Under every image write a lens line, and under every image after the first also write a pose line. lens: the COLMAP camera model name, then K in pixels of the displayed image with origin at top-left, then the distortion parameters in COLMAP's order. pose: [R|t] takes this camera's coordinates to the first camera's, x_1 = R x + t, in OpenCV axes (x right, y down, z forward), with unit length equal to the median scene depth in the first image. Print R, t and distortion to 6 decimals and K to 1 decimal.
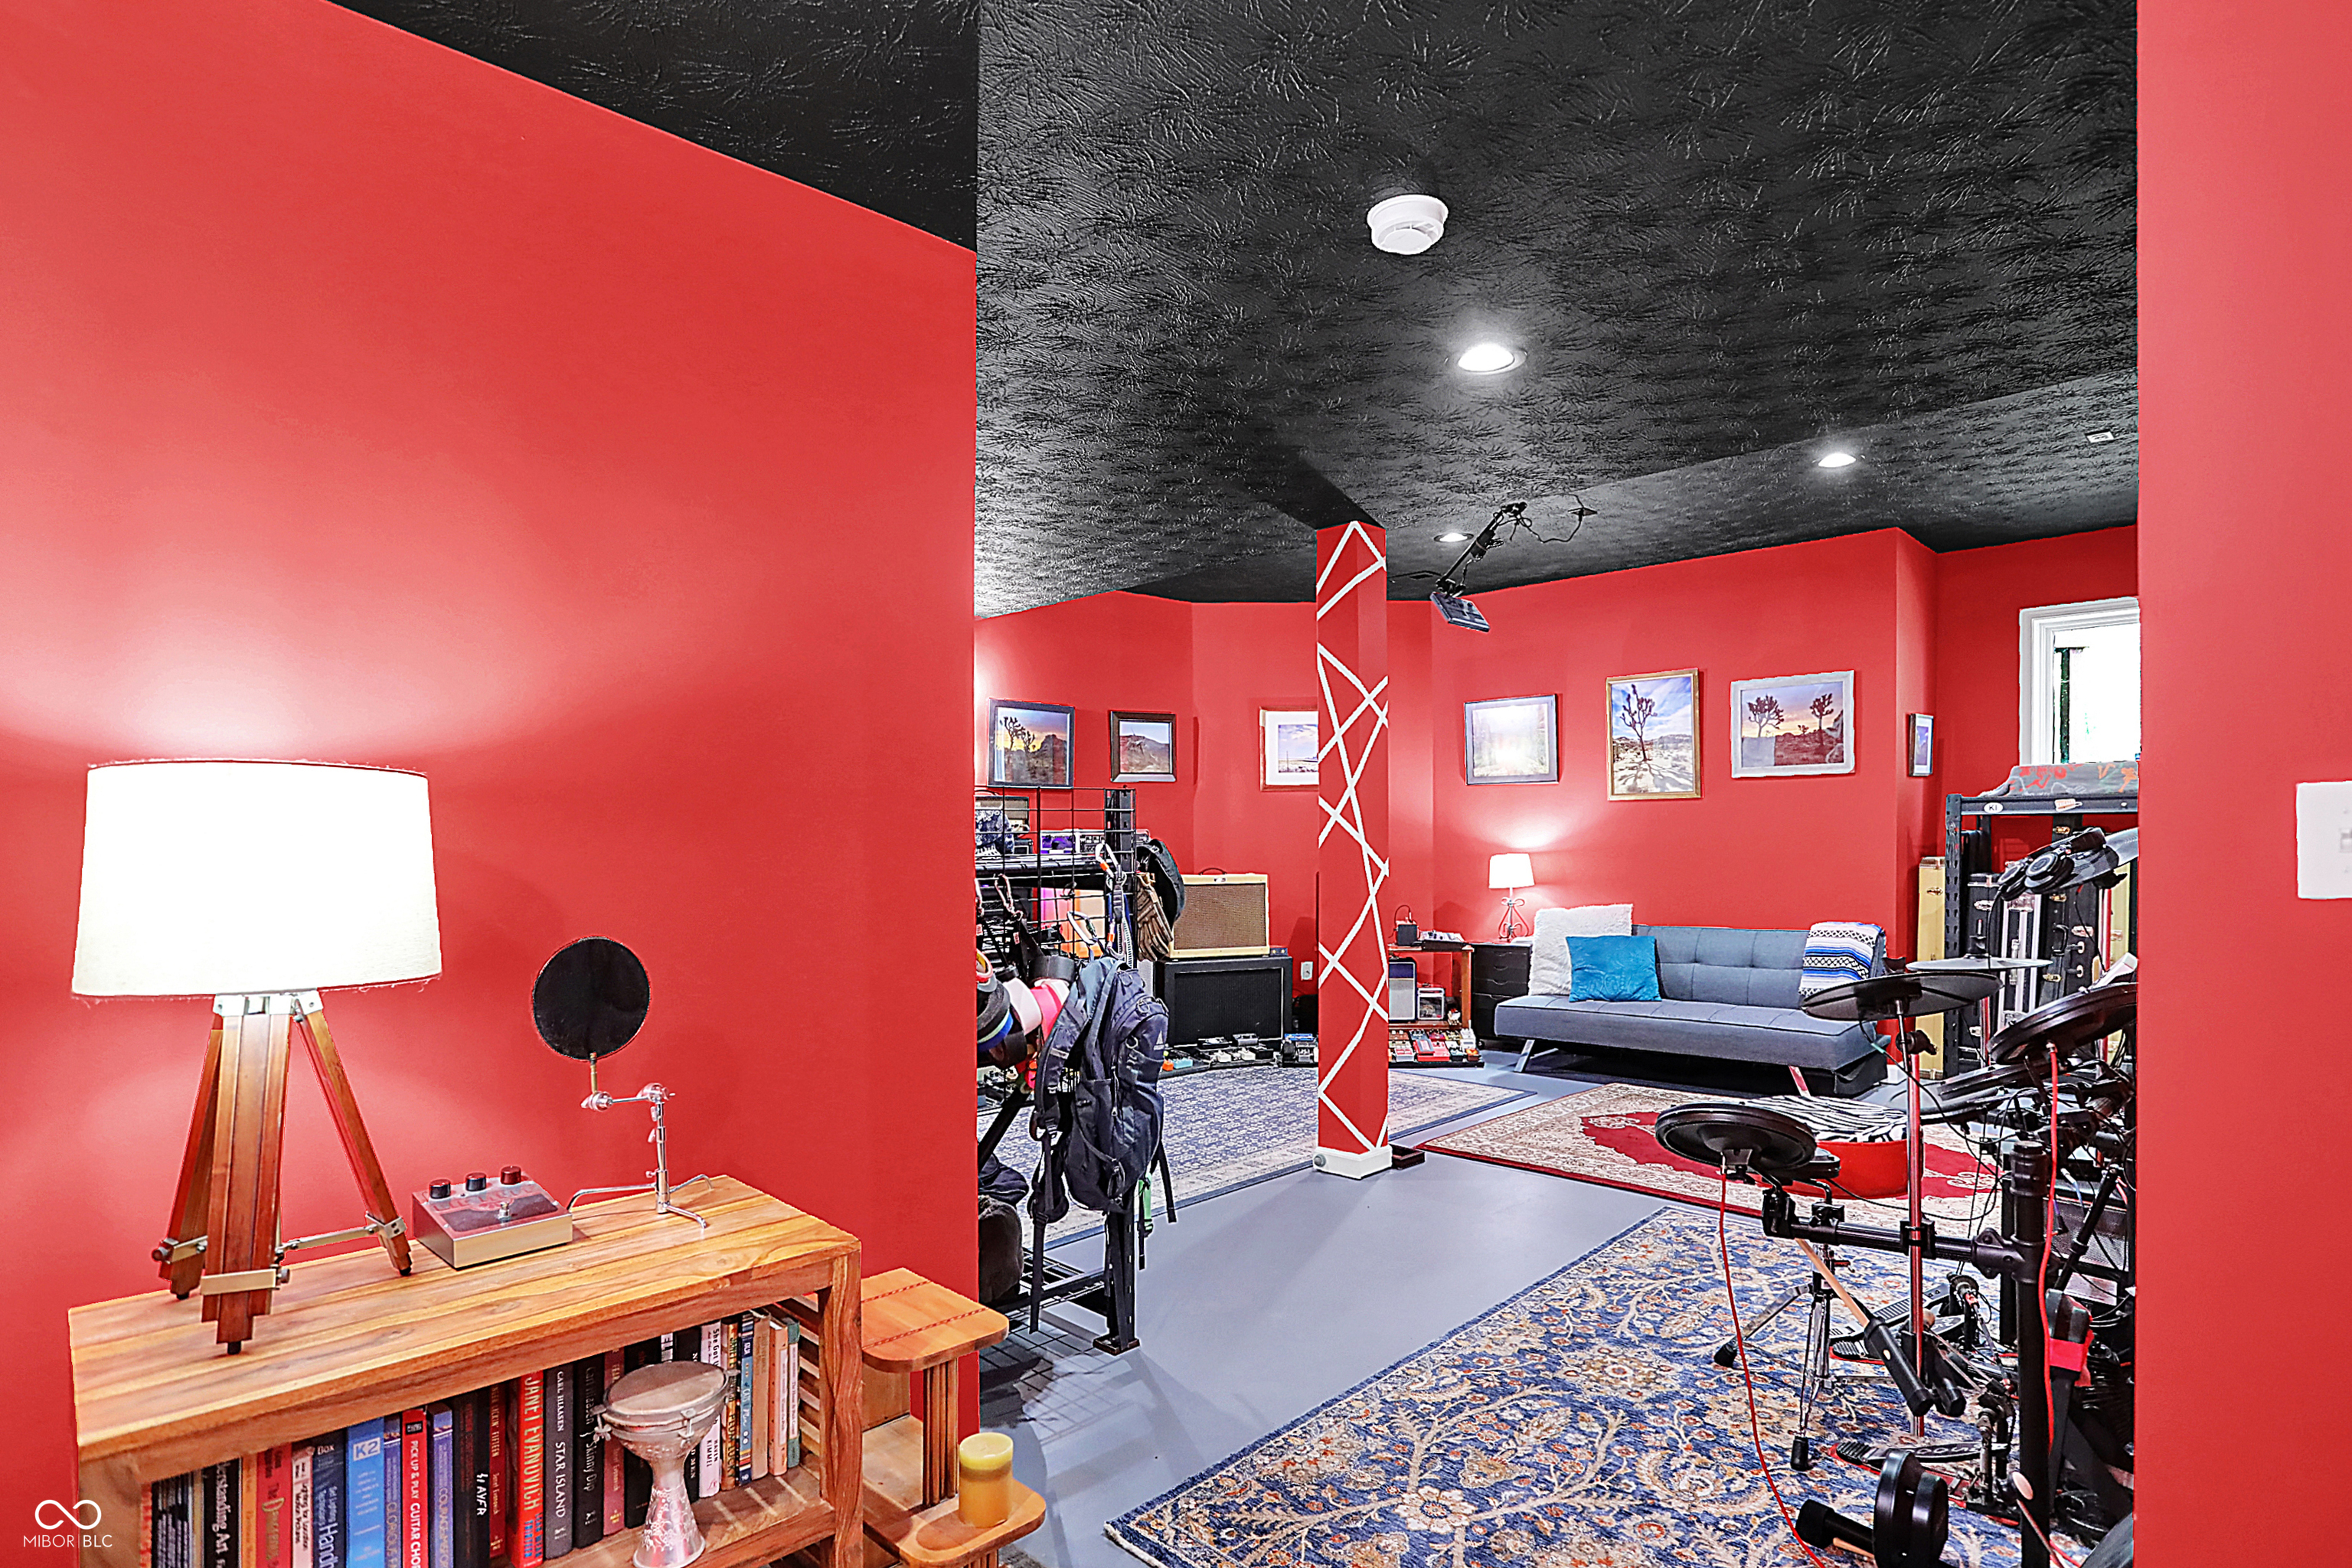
lens RADIAL K [[1242.9, 0, 1184.6], [0, 1242.9, 804.5], [0, 0, 1]] dist [-0.069394, 0.027465]
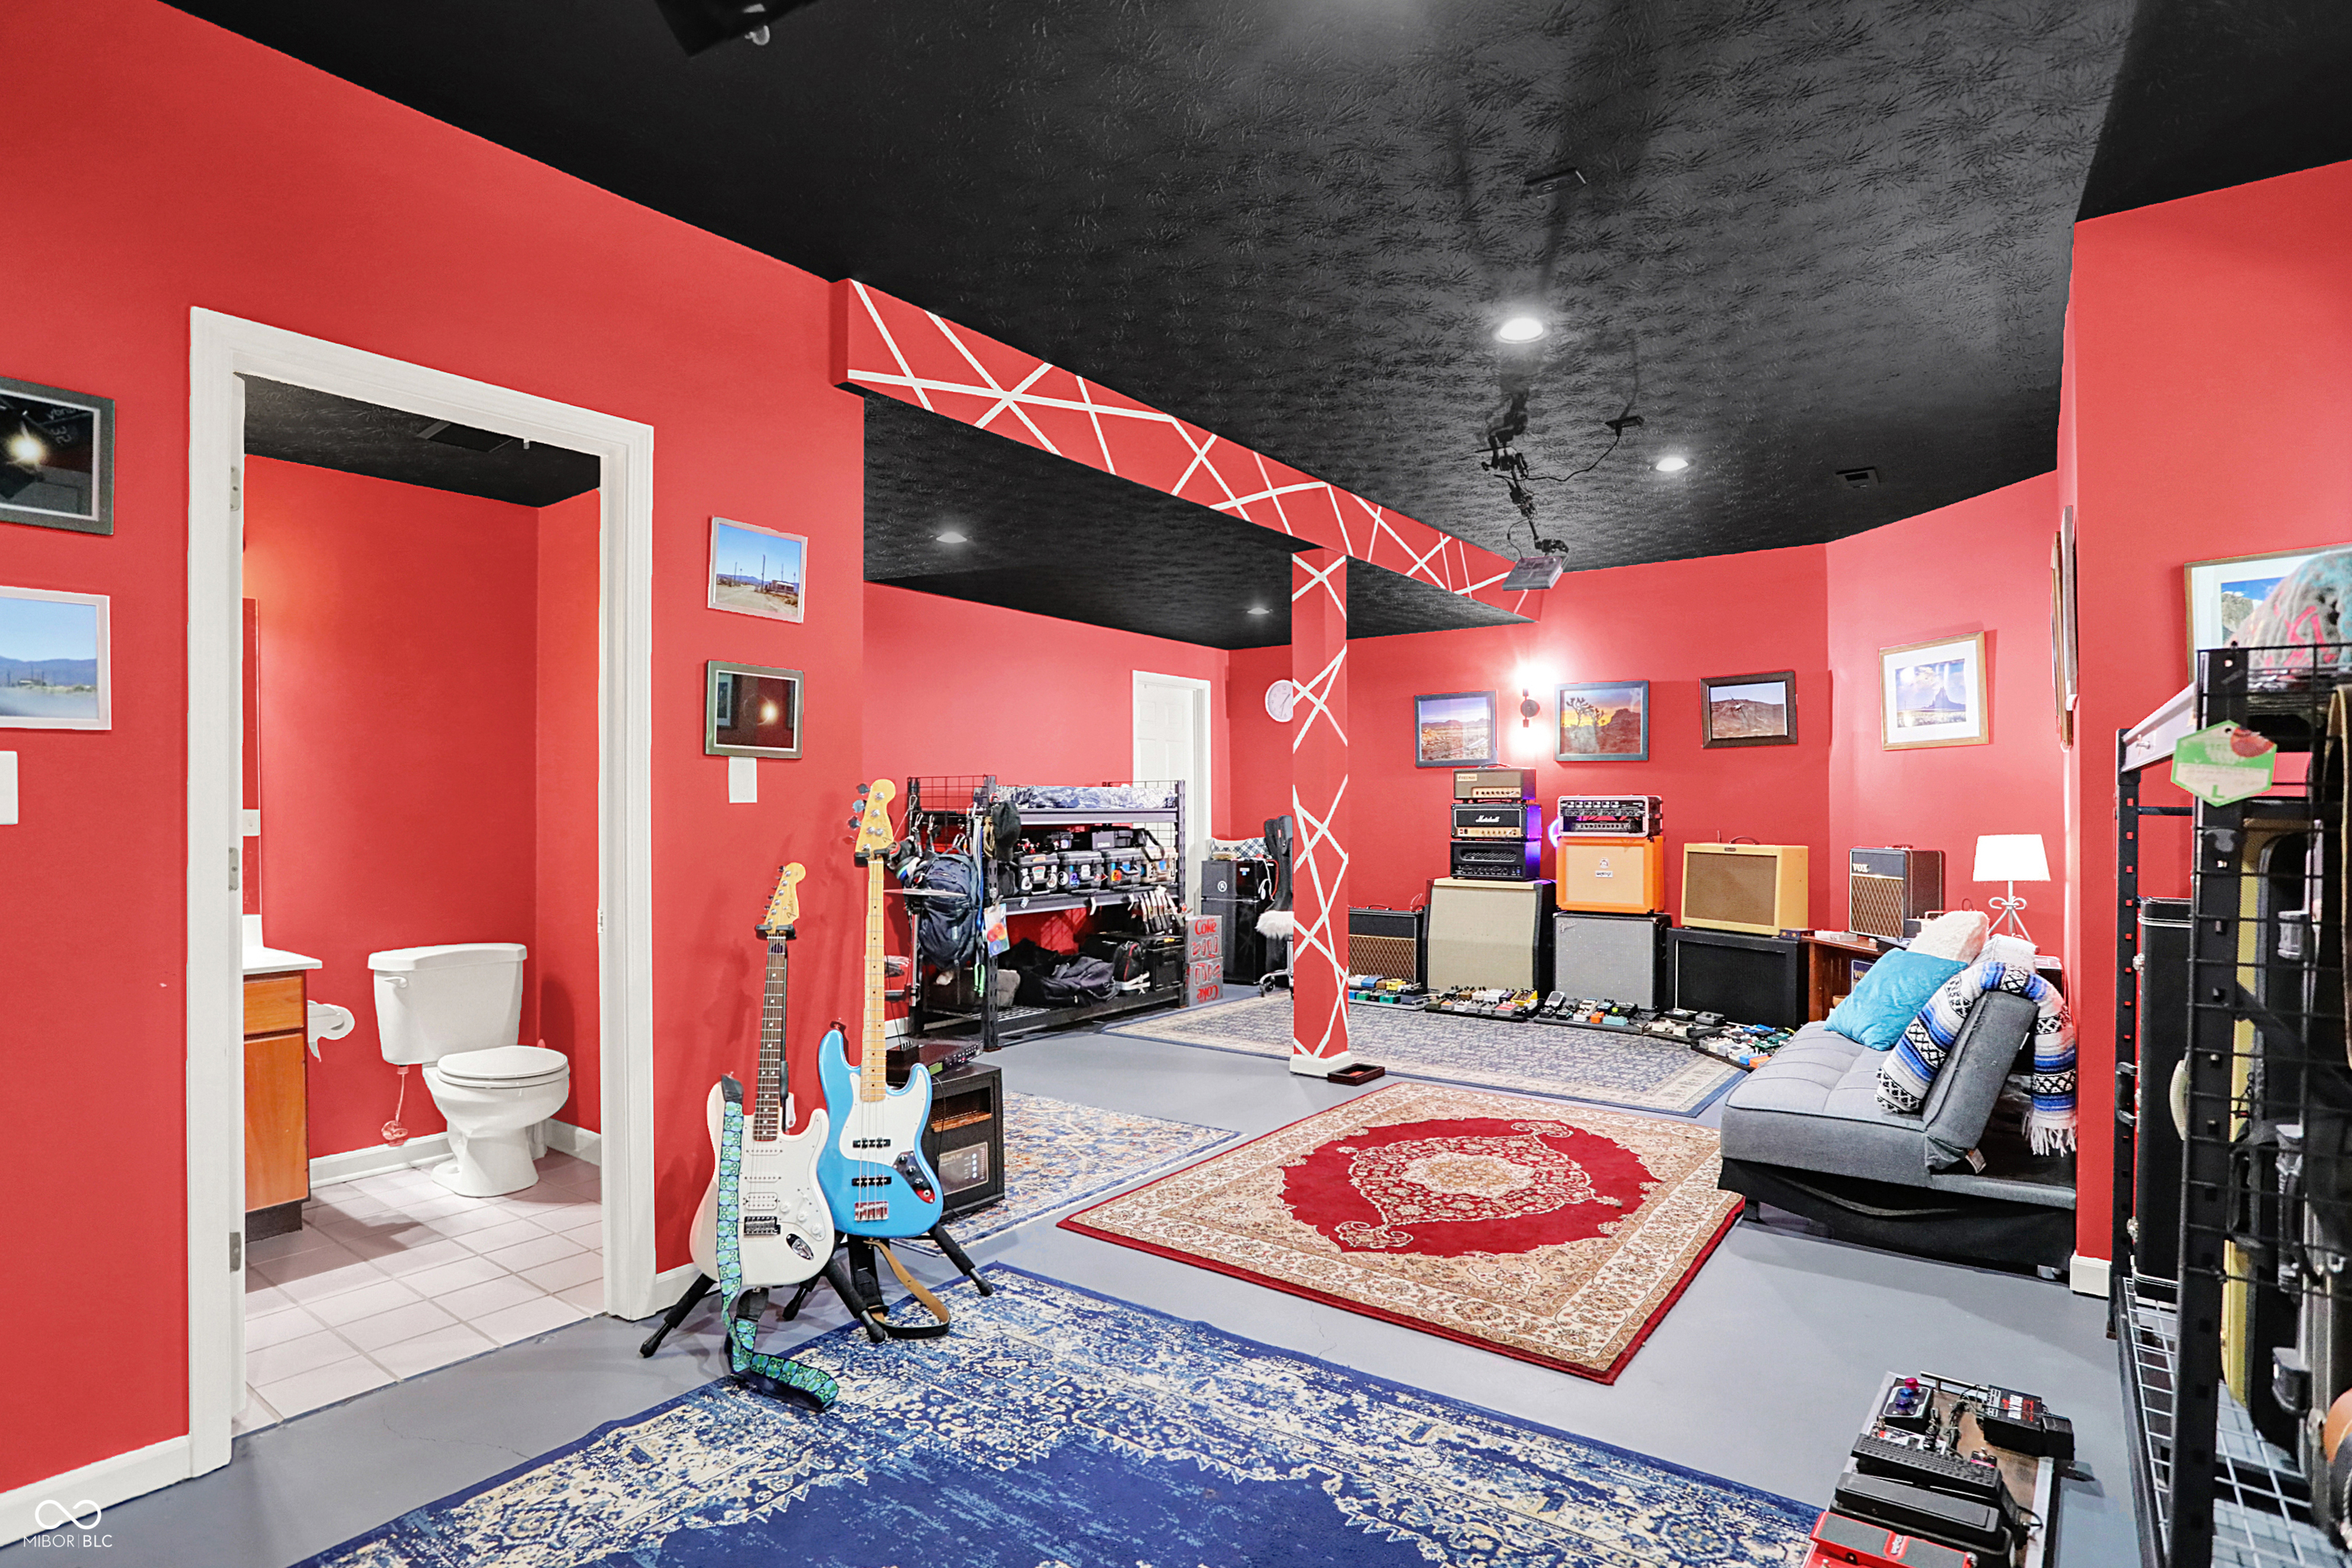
lens RADIAL K [[1176.9, 0, 1199.2], [0, 1176.9, 794.6], [0, 0, 1]] dist [-0.071380, 0.029773]
pose [[0.141260, -0.000967, -0.989972, 1.043661], [0.019652, 0.999805, 0.001827, 0.012123], [0.989777, -0.019713, 0.141251, 0.589714]]
